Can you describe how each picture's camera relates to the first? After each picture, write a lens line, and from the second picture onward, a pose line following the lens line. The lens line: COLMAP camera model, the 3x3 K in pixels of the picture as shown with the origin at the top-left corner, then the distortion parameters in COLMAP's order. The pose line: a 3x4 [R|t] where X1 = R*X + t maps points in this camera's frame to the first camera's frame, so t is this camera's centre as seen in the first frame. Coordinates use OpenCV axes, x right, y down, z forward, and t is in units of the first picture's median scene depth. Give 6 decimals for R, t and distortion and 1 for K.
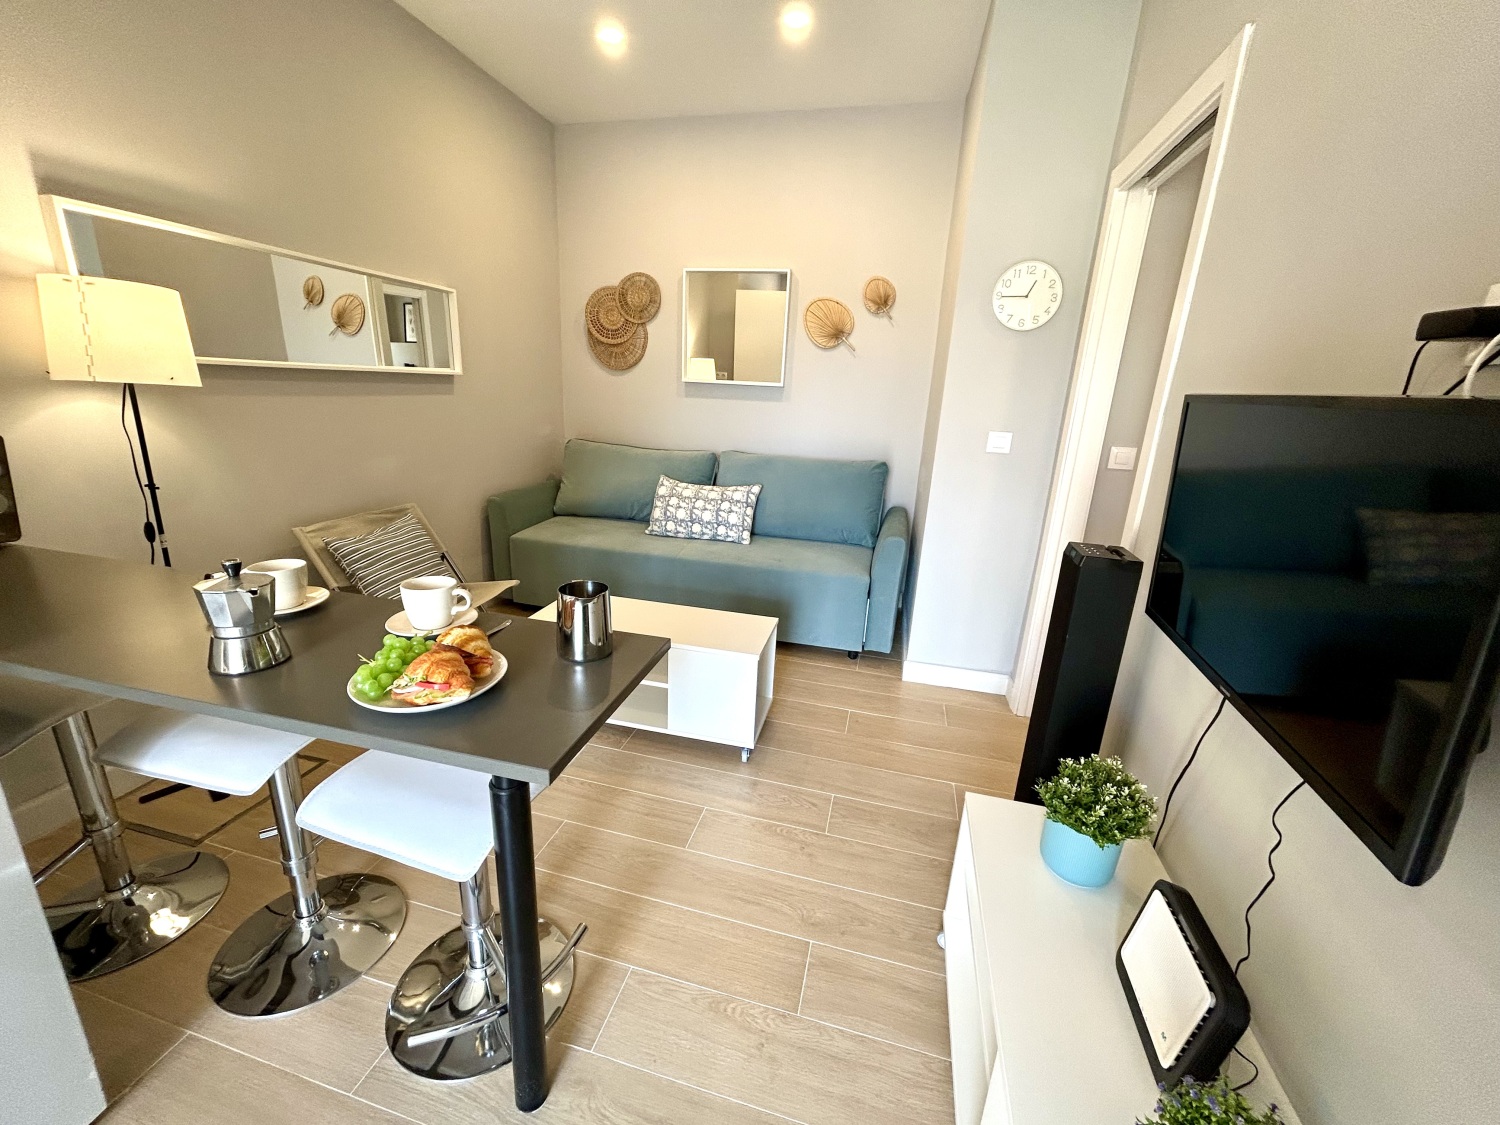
lens RADIAL K [[602.4, 0, 742.8], [0, 602.4, 561.4], [0, 0, 1]] dist [-0.000640, 0.000221]
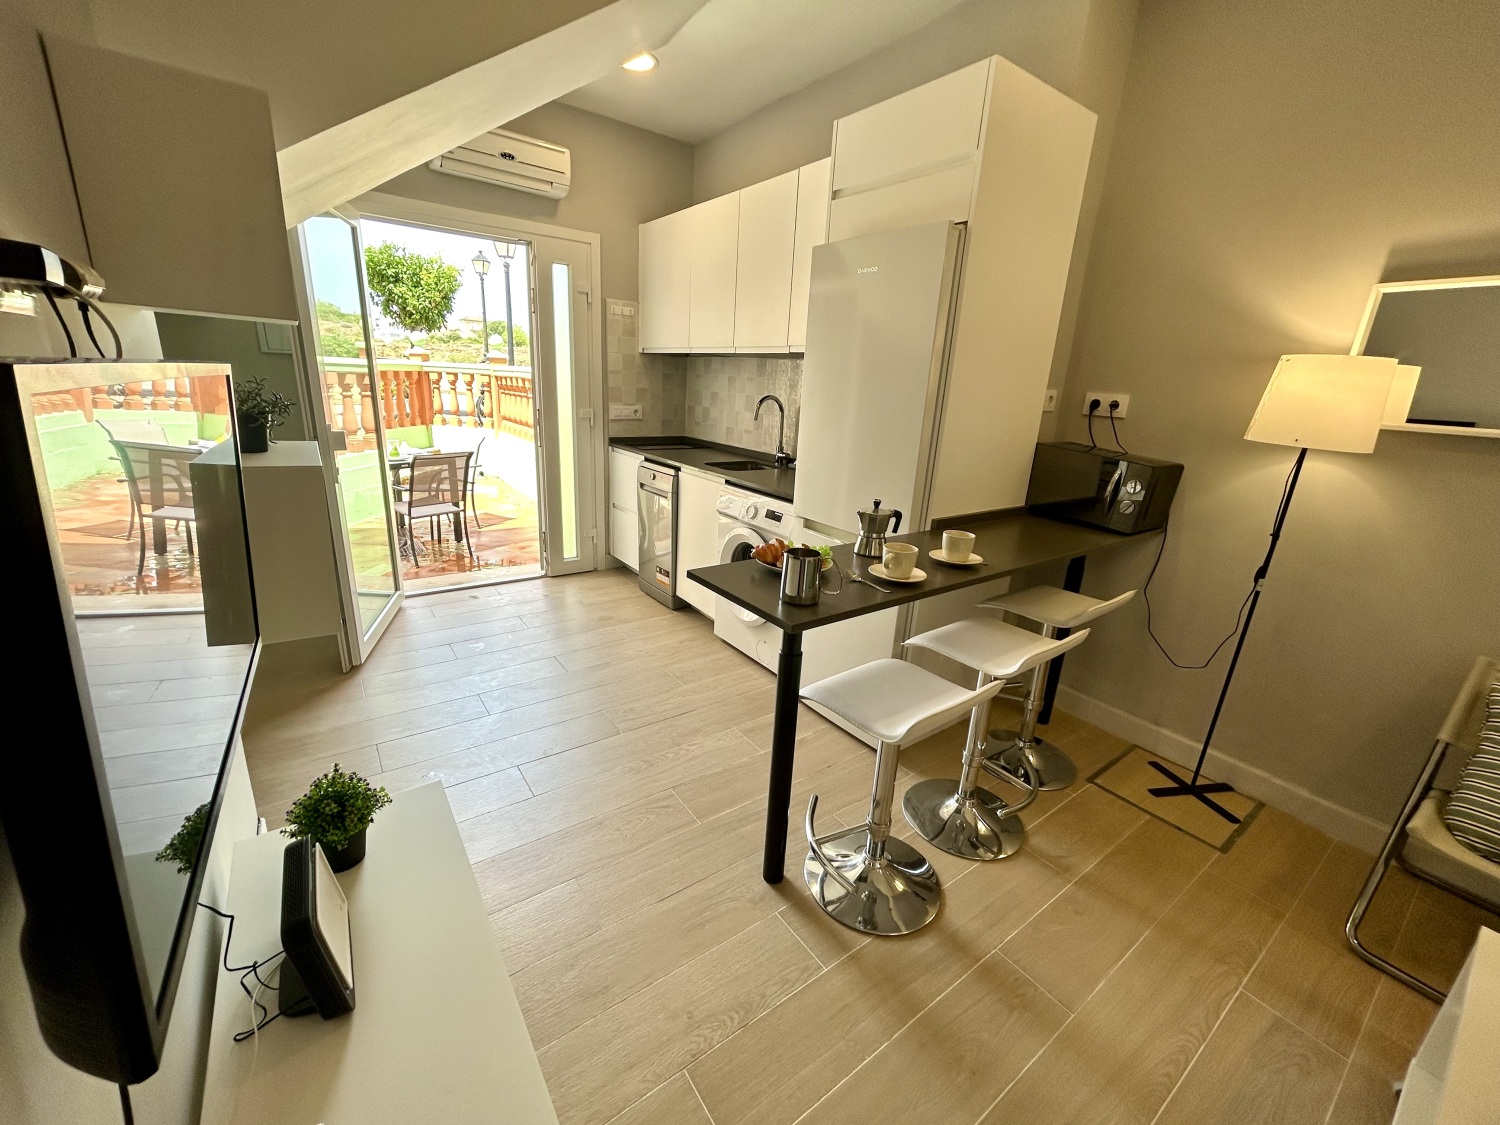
lens RADIAL K [[600.2, 0, 744.6], [0, 600.2, 560.3], [0, 0, 1]] dist [-0.002104, 0.000677]
pose [[-0.632954, 0.150799, -0.759361, 0.241466], [-0.289181, 0.863800, 0.412582, -0.132130], [0.718153, 0.480738, -0.503137, 0.450171]]
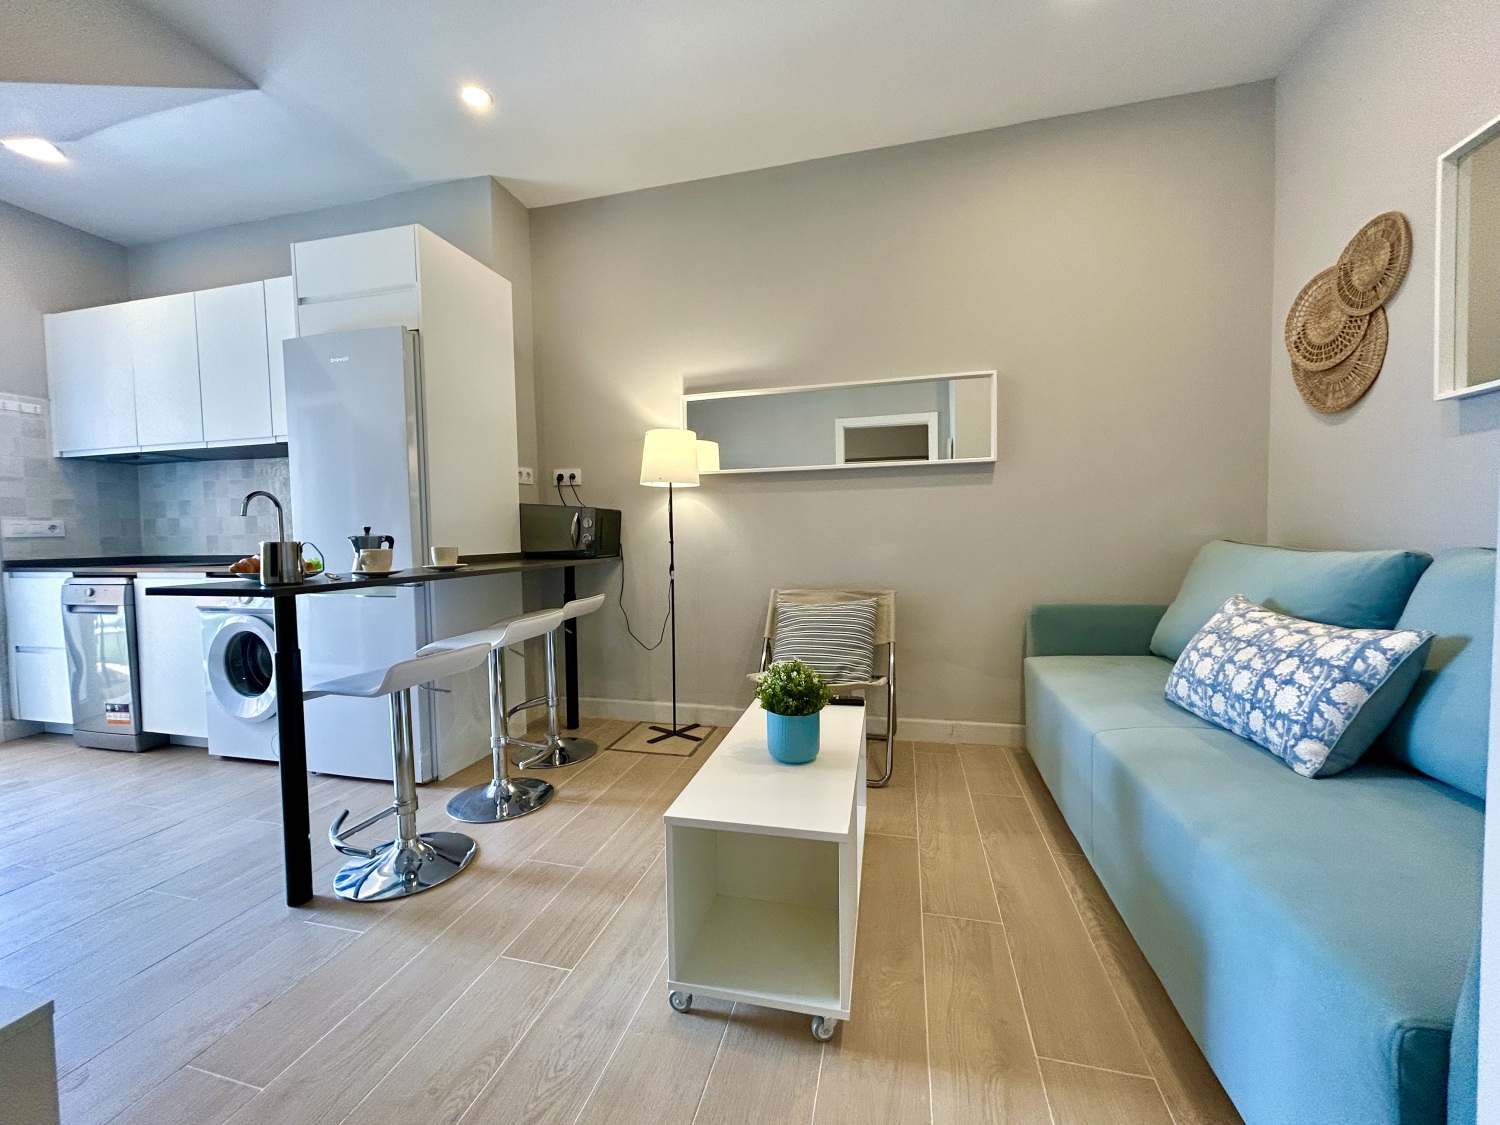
lens RADIAL K [[602.4, 0, 742.8], [0, 602.4, 561.4], [0, 0, 1]] dist [-0.000640, 0.000221]
pose [[-0.001743, 0.001385, -0.999998, 0.379709], [-0.260678, 0.965424, 0.001792, -0.065974], [0.965424, 0.260680, -0.001321, 0.623154]]
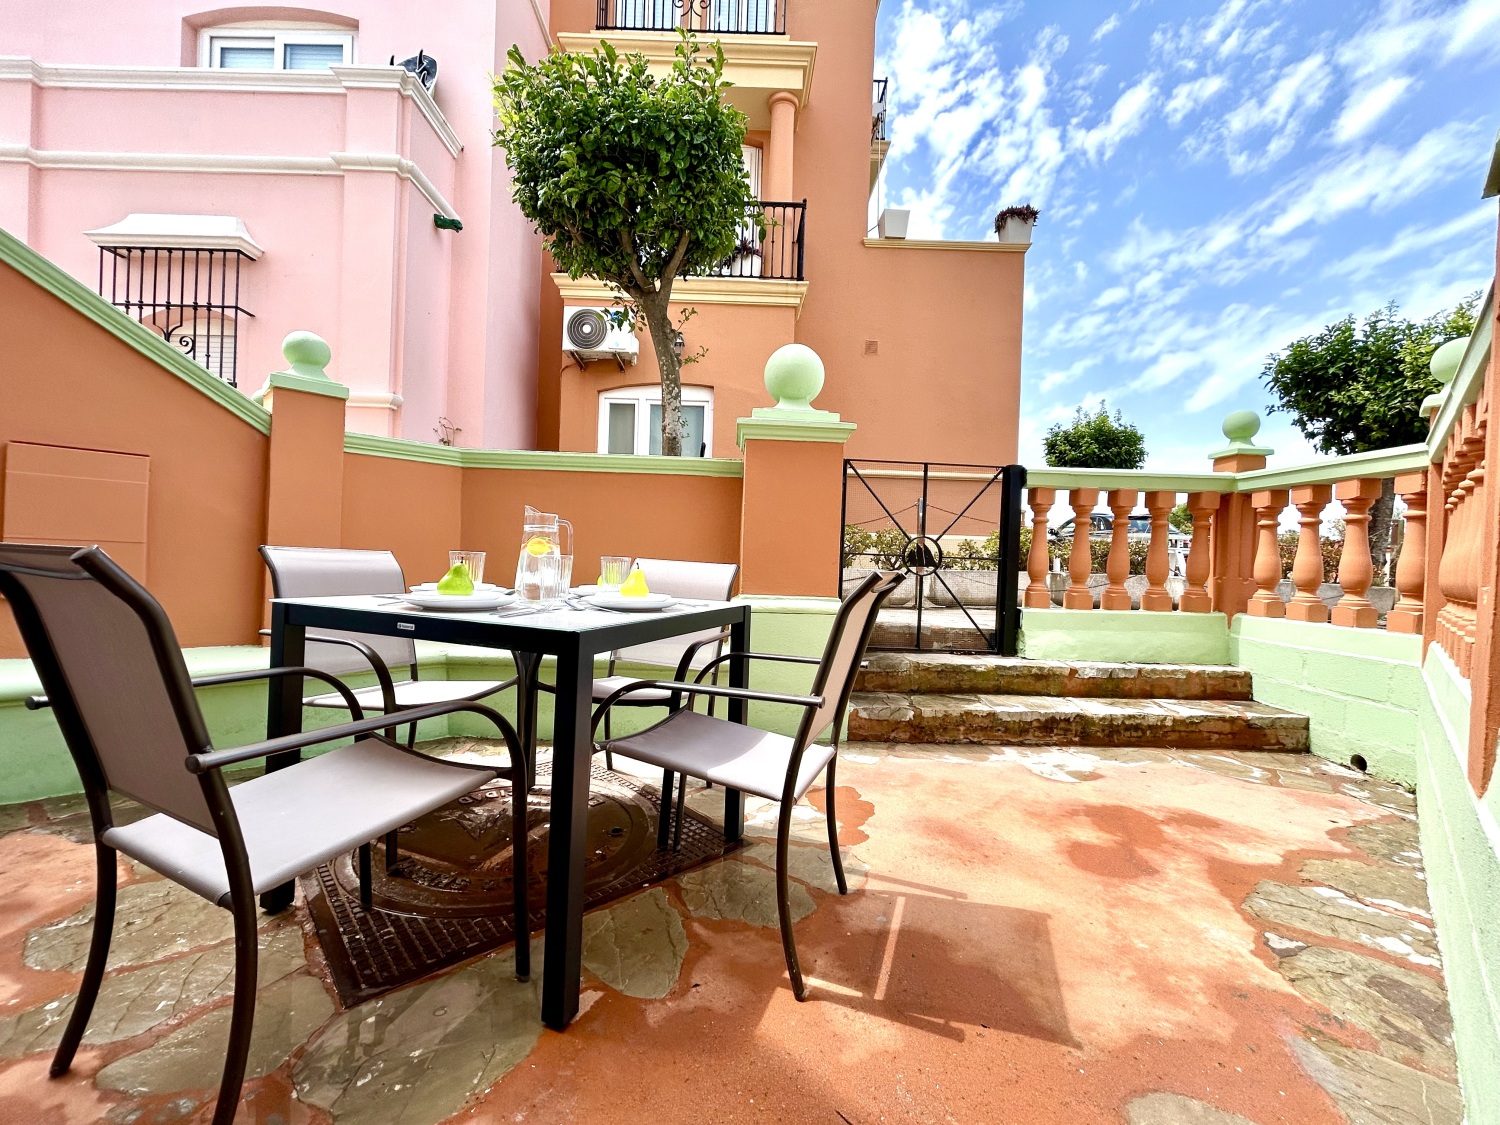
lens RADIAL K [[600.2, 0, 744.6], [0, 600.2, 560.3], [0, 0, 1]] dist [-0.002104, 0.000677]
pose [[-0.848433, -0.078425, 0.523461, -0.732531], [0.073771, 0.961789, 0.263664, 0.364854], [-0.524137, 0.262318, -0.810228, -0.745660]]
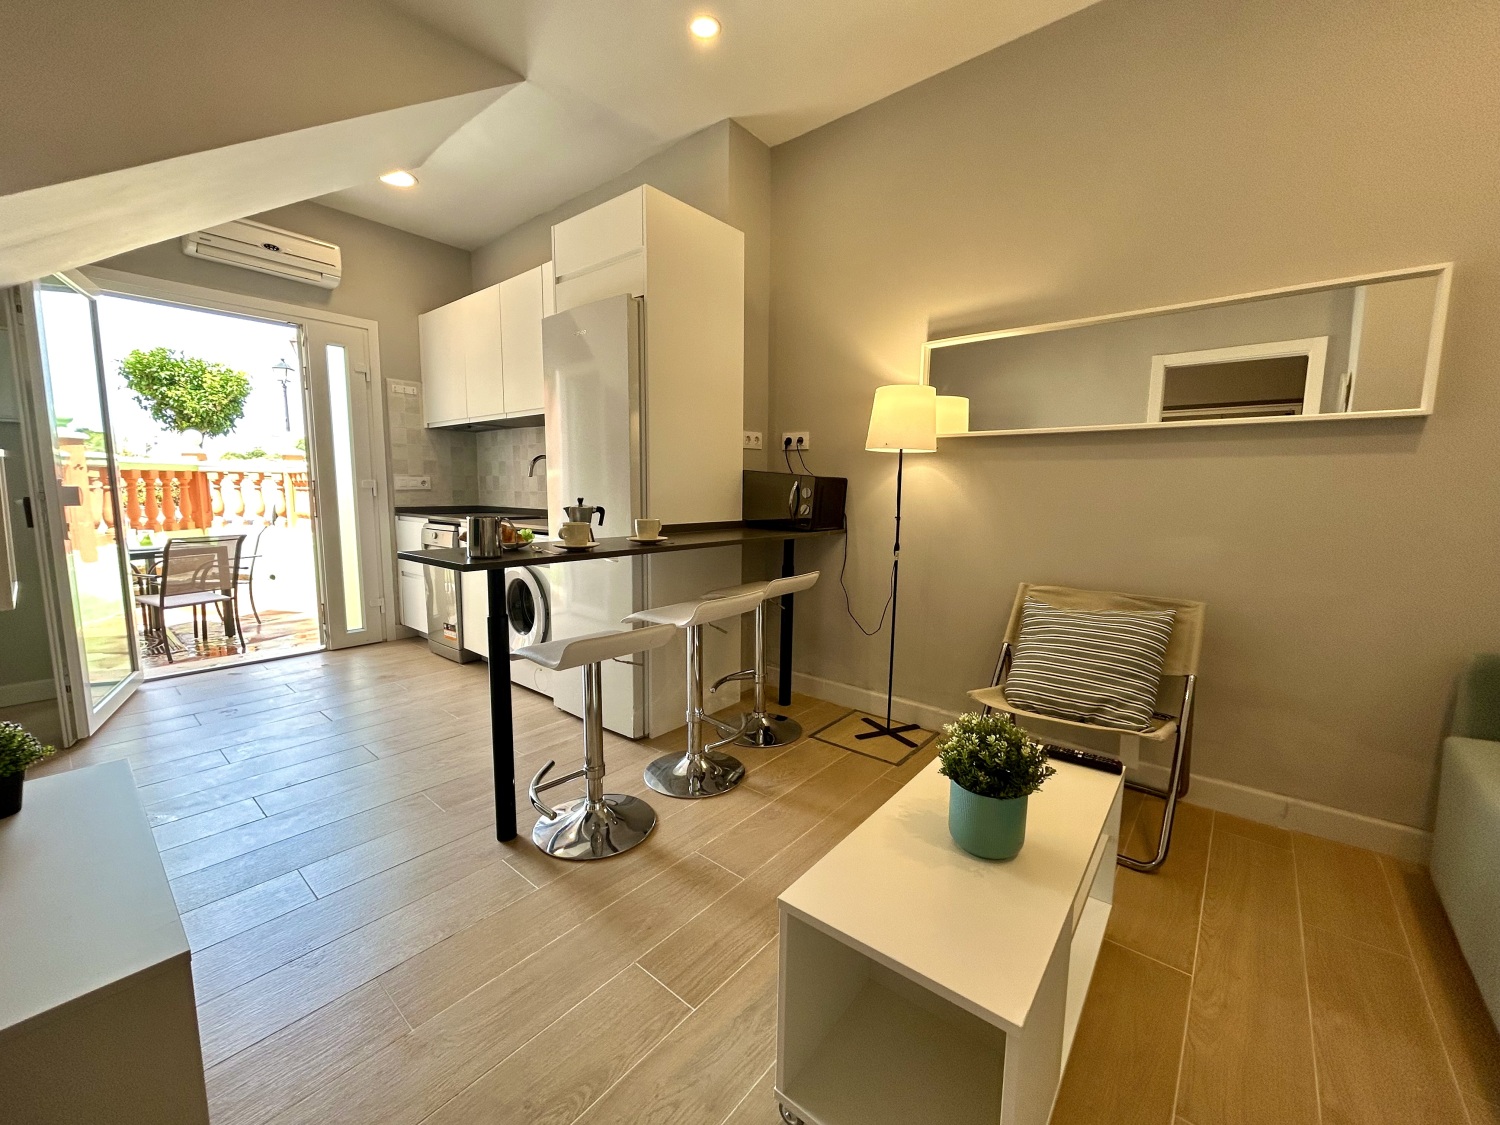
lens RADIAL K [[602.4, 0, 742.8], [0, 602.4, 561.4], [0, 0, 1]] dist [-0.000640, 0.000221]
pose [[-0.431502, 0.061915, -0.899985, 0.273723], [-0.278257, 0.939863, 0.198070, -0.109011], [0.858126, 0.335894, -0.388324, 0.660098]]
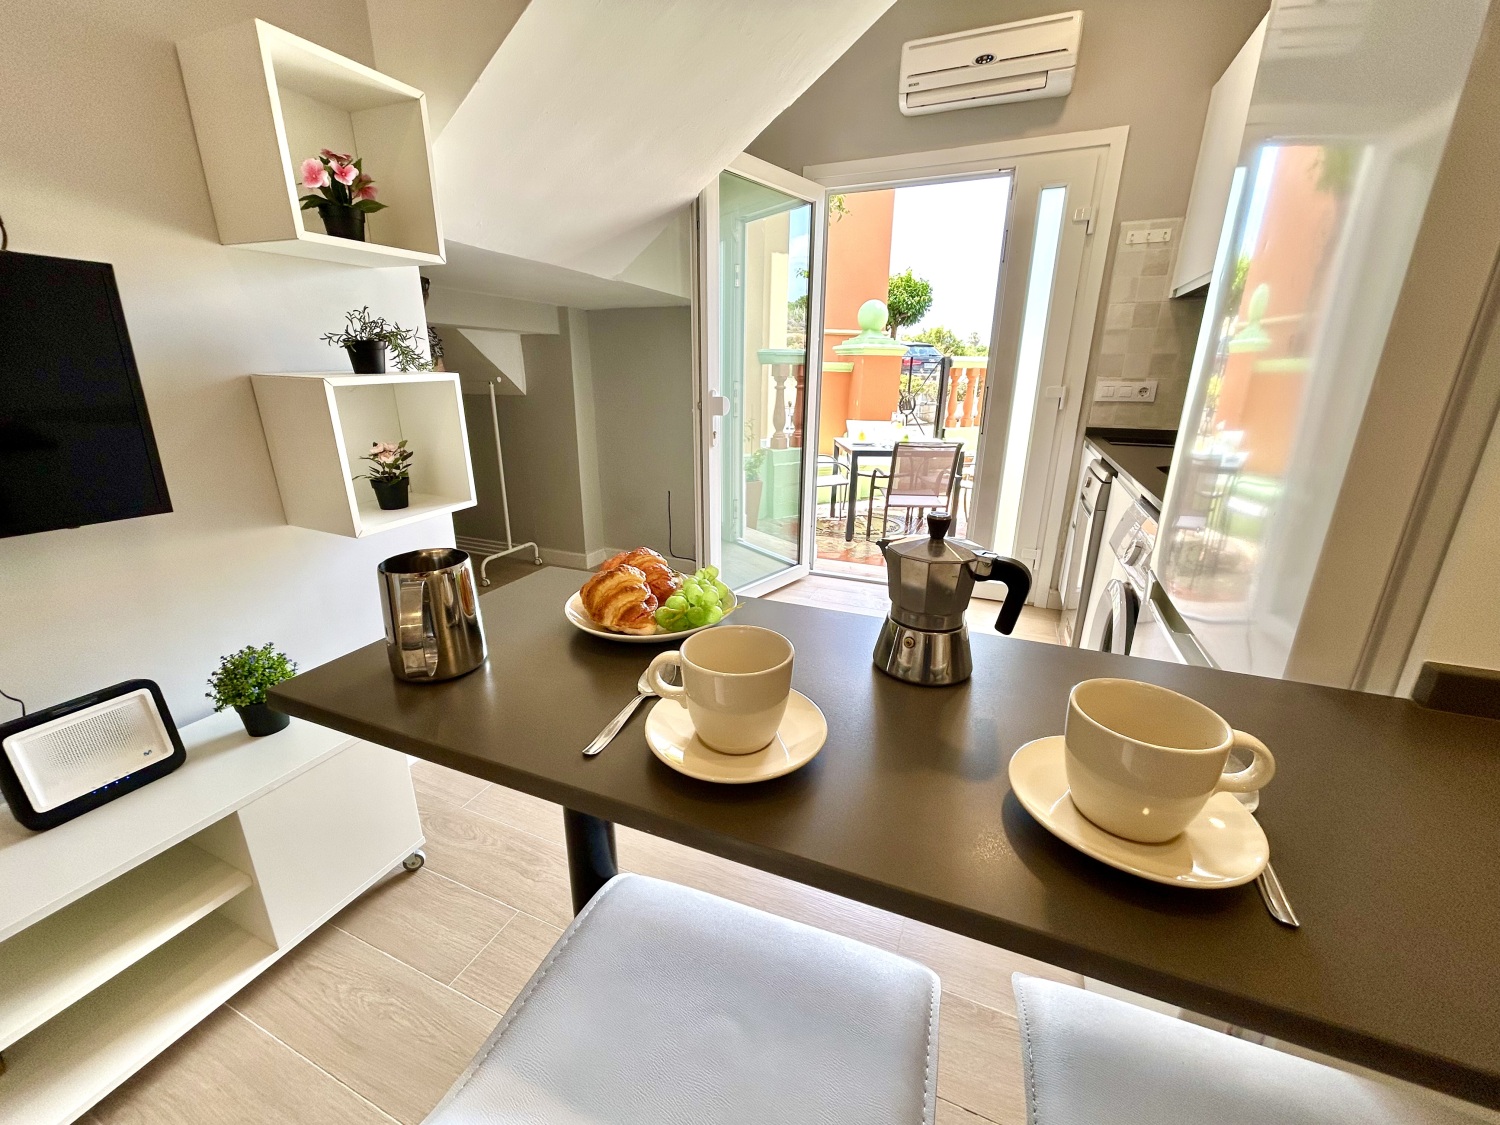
lens RADIAL K [[602.4, 0, 742.8], [0, 602.4, 561.4], [0, 0, 1]] dist [-0.000640, 0.000221]
pose [[-0.987468, -0.092645, 0.127762, -0.183374], [-0.005856, 0.830511, 0.556971, -0.082648], [-0.157709, 0.549243, -0.820646, 0.405278]]
